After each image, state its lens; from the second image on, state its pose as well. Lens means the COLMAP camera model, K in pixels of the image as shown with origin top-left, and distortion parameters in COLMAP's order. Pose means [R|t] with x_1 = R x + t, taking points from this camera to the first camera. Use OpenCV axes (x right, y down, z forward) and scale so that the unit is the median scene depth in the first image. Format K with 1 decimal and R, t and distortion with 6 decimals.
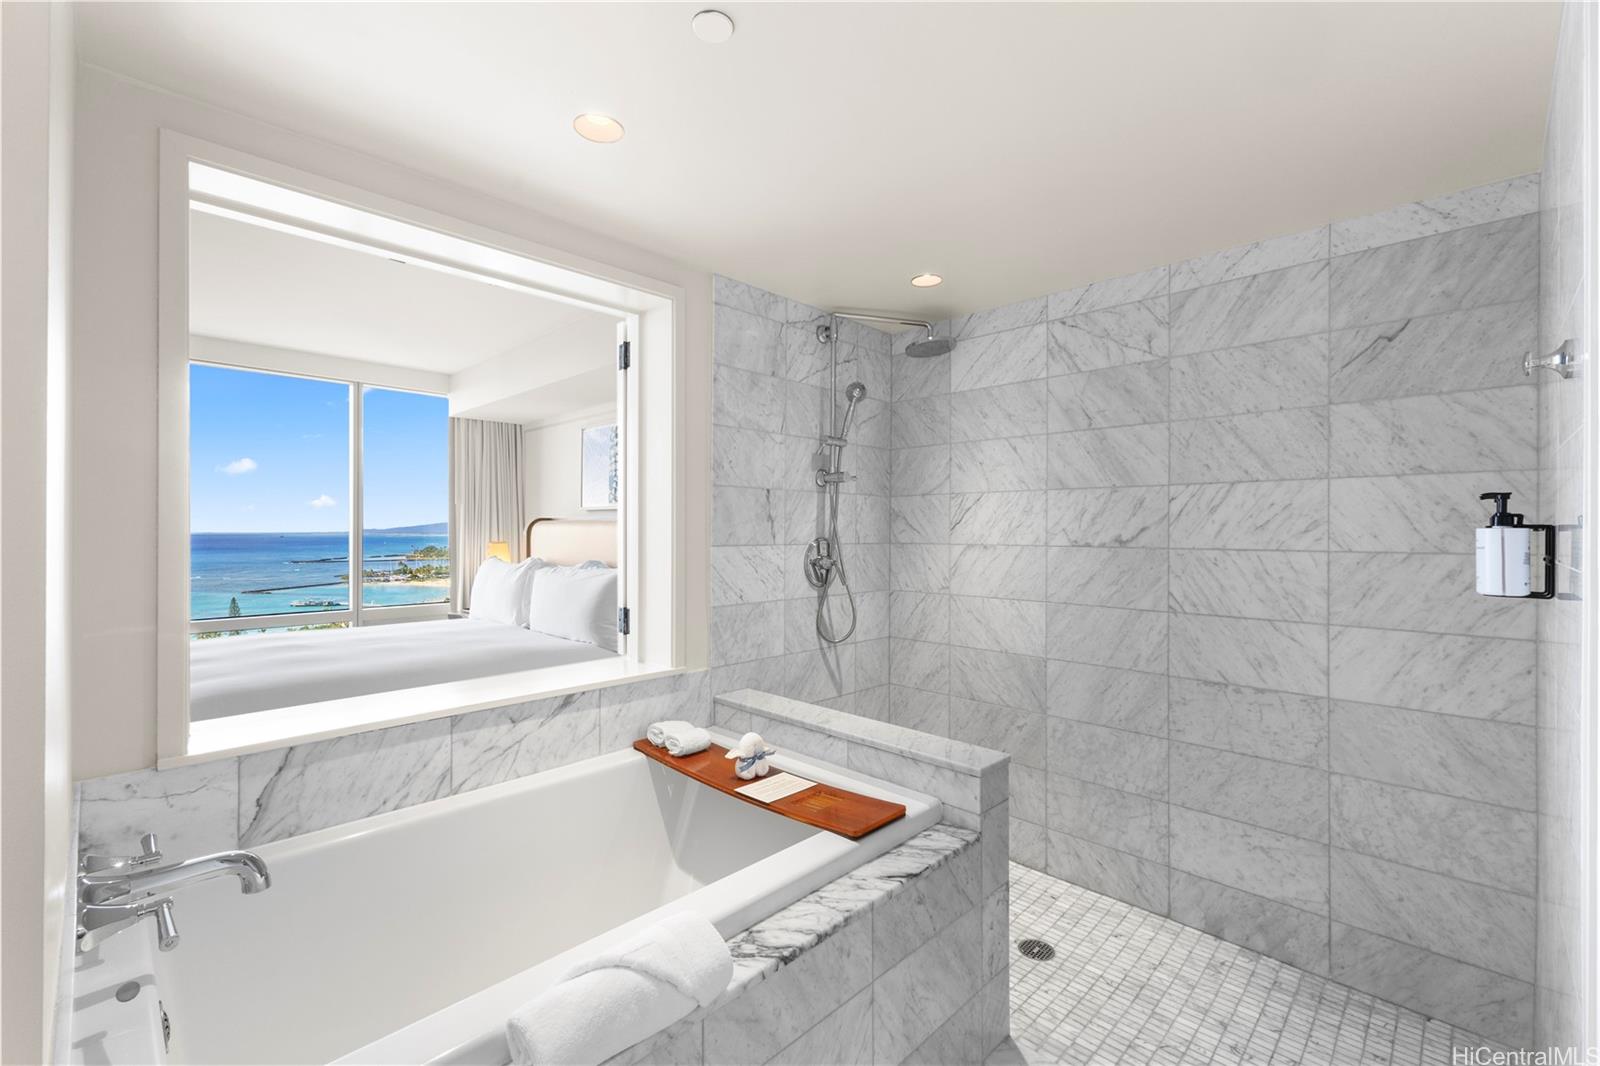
lens RADIAL K [[696.3, 0, 802.4], [0, 696.3, 530.2], [0, 0, 1]] dist [0.002899, 0.000270]
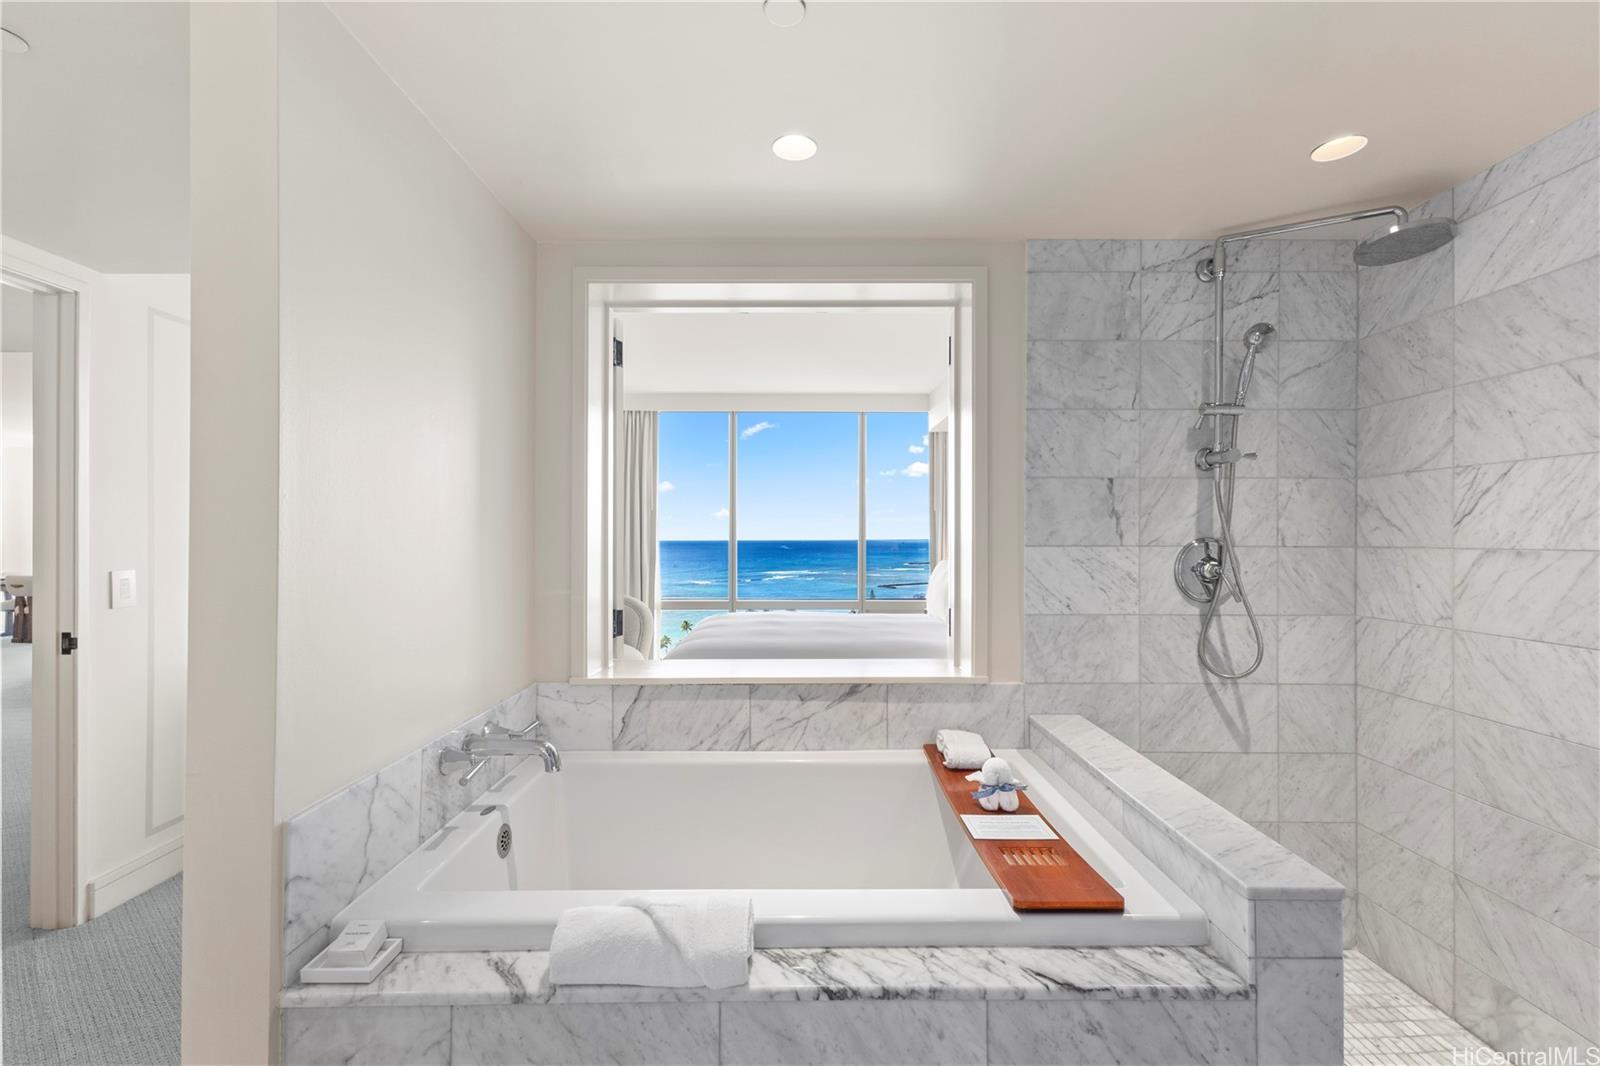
lens RADIAL K [[695.1, 0, 801.3], [0, 695.1, 535.0], [0, 0, 1]] dist [0.002965, -0.000451]
pose [[0.692127, -0.004049, -0.721764, 0.394269], [0.000692, 0.999988, -0.004946, 0.016306], [0.721775, 0.002923, 0.692121, 0.225335]]
